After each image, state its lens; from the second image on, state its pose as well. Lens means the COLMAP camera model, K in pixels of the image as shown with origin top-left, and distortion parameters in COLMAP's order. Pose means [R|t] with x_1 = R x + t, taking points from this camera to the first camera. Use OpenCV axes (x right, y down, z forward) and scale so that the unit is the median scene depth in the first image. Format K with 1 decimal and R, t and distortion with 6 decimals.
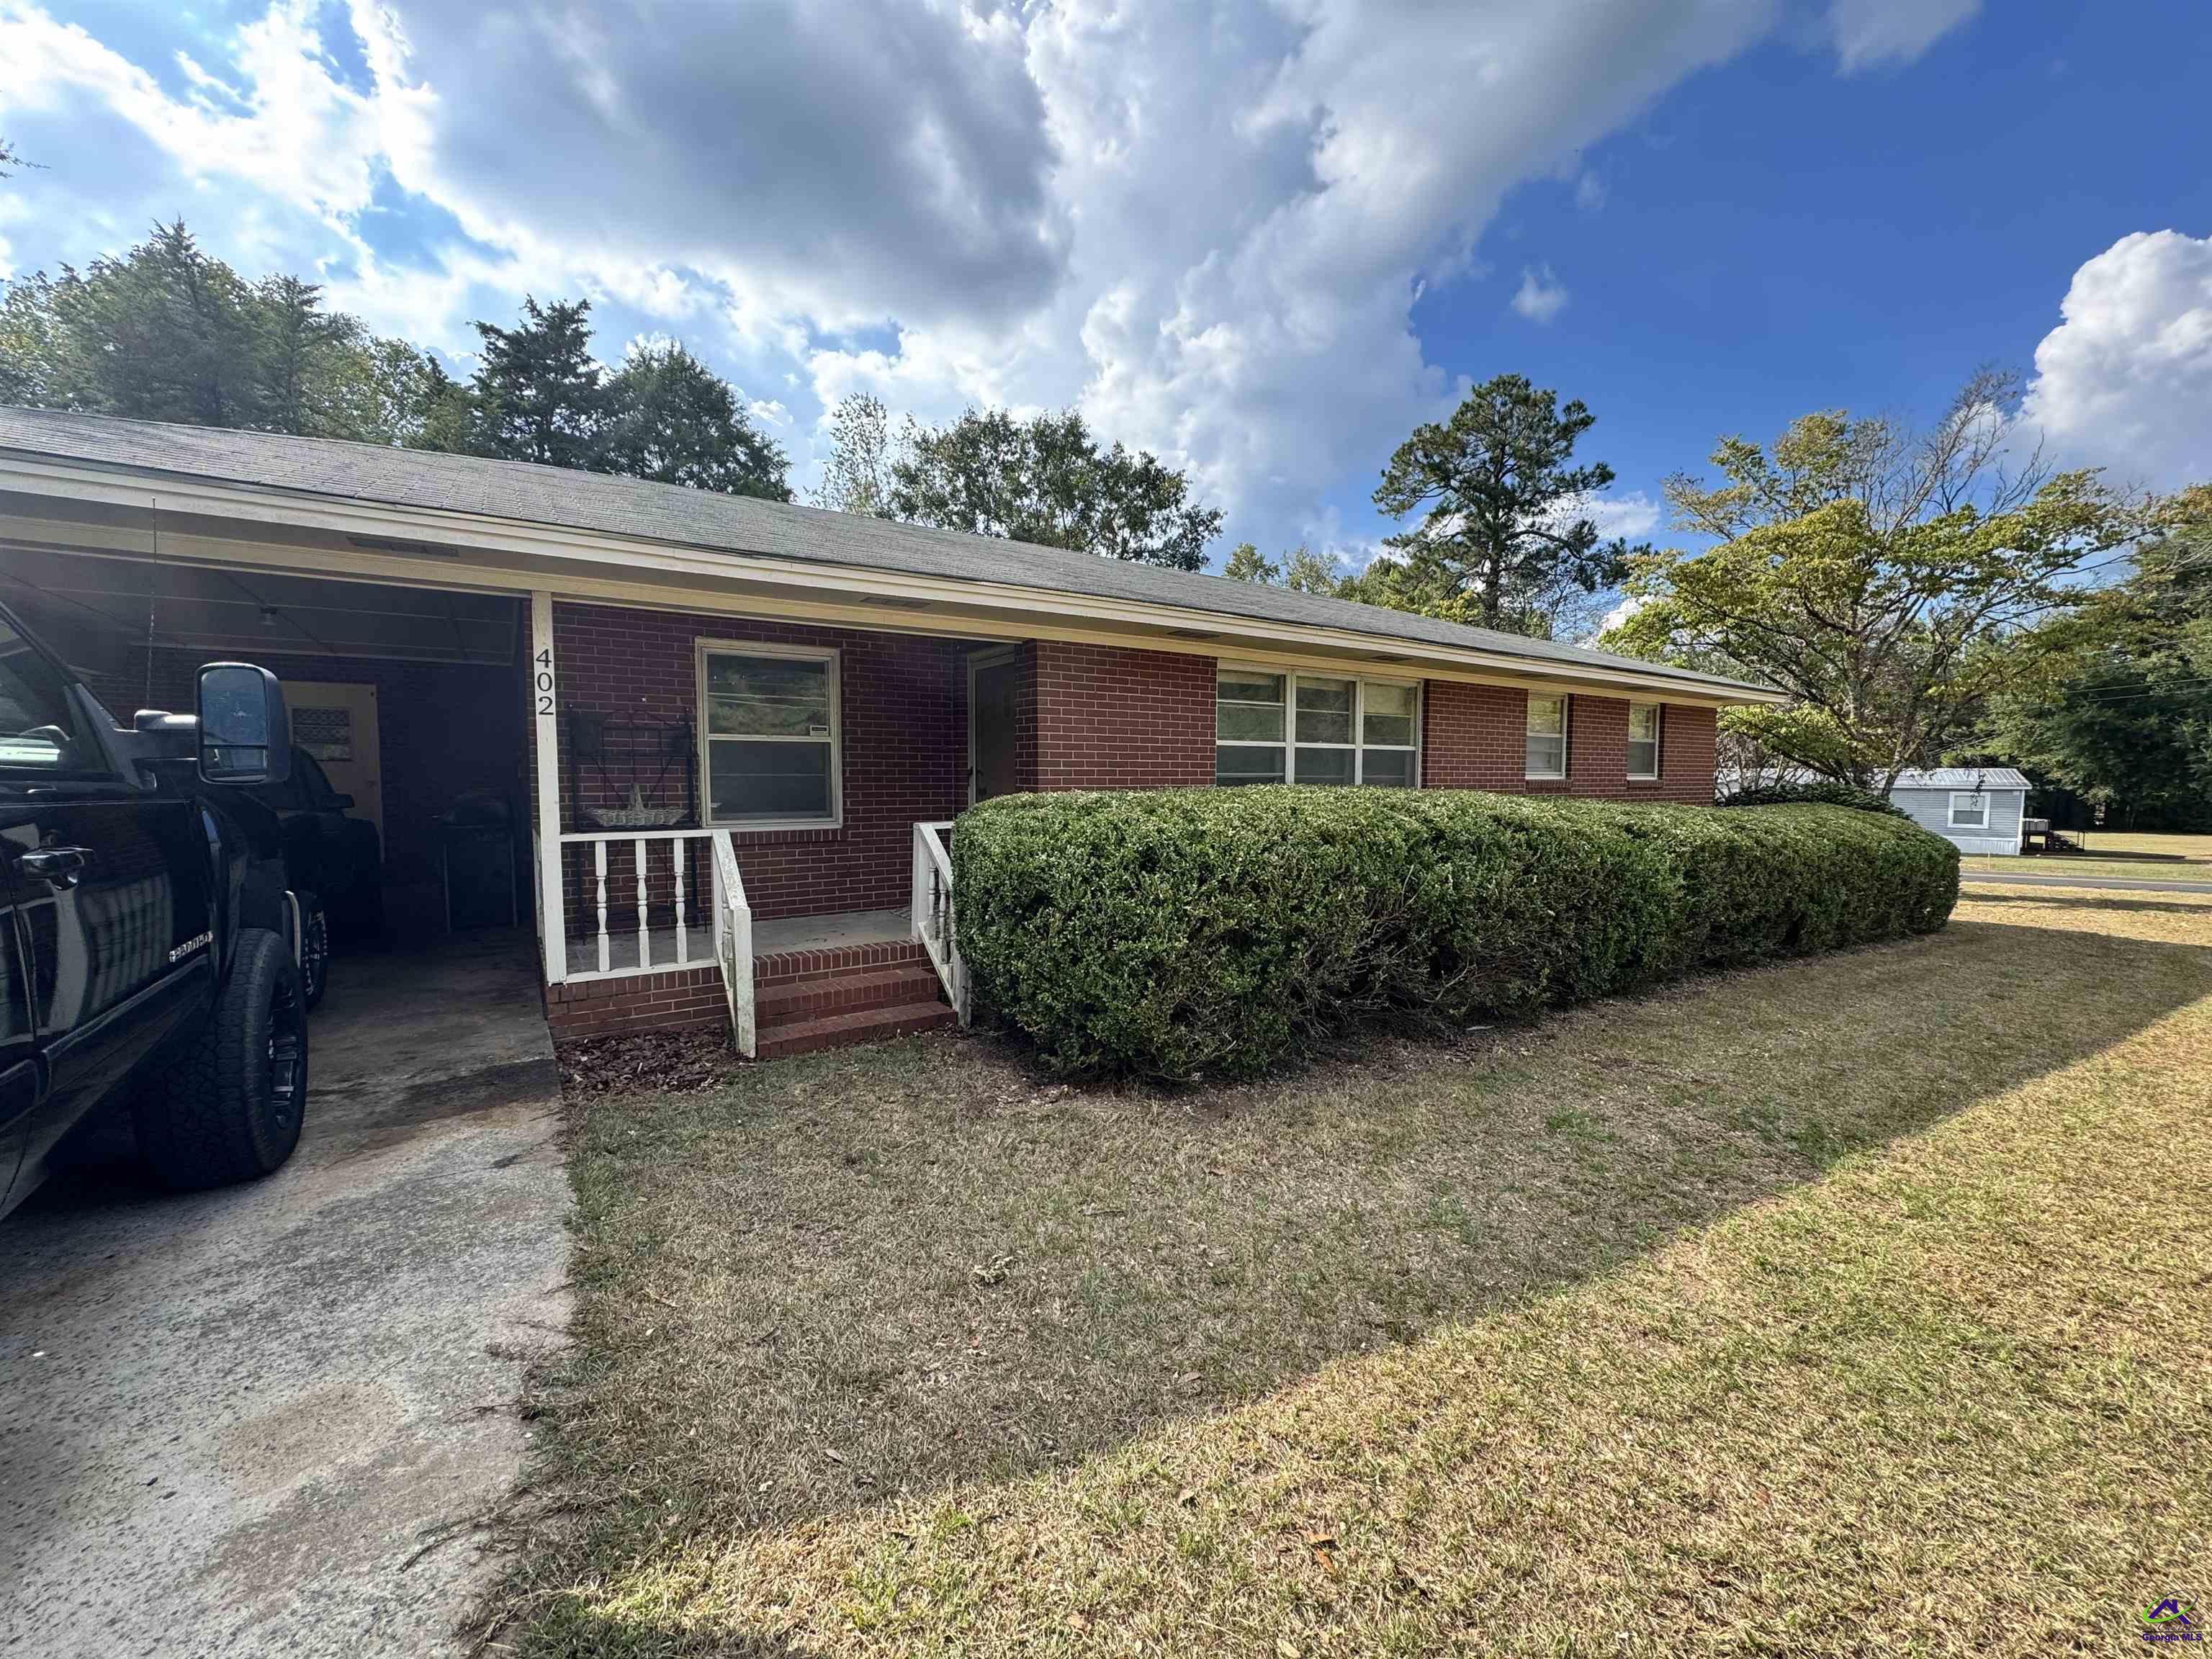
lens RADIAL K [[881.1, 0, 1118.5], [0, 881.1, 823.9], [0, 0, 1]] dist [0.001870, 0.000293]
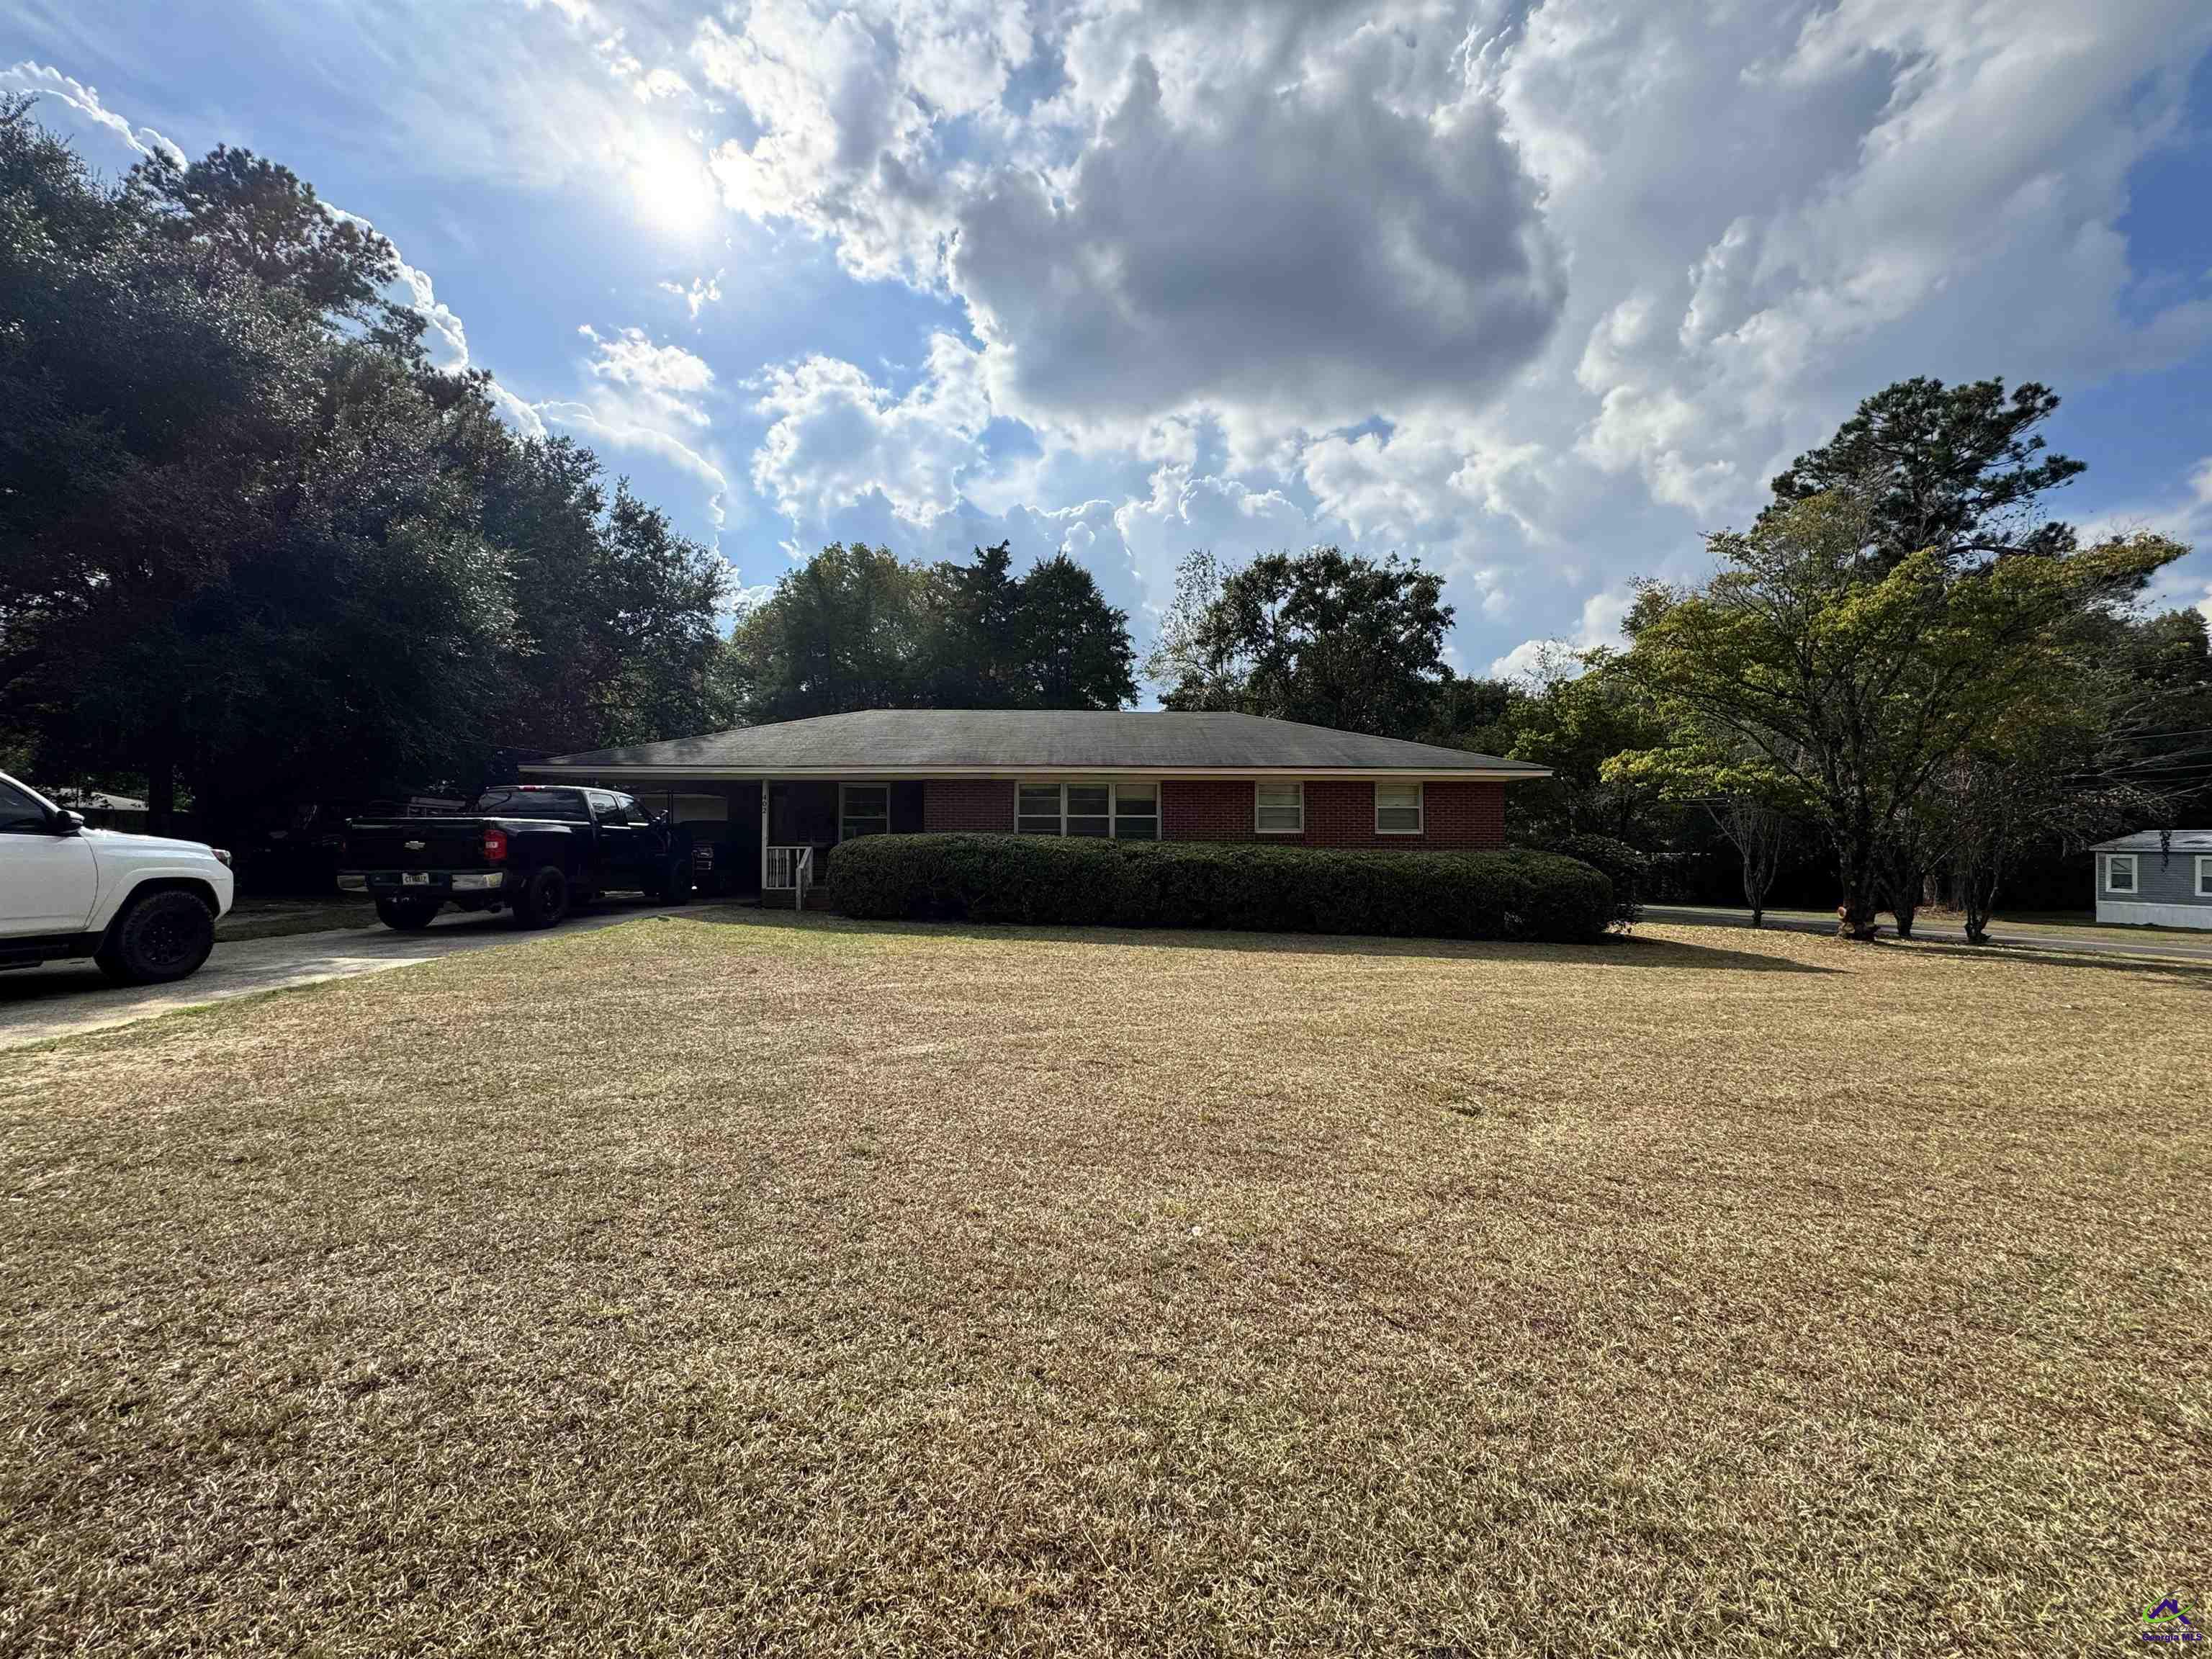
lens RADIAL K [[881.1, 0, 1115.1], [0, 881.1, 844.1], [0, 0, 1]] dist [0.001870, 0.000293]
pose [[0.852651, 0.003000, -0.522473, 0.337501], [-0.031133, 0.998498, -0.045075, 0.017032], [0.521553, 0.054700, 0.851464, -0.182748]]
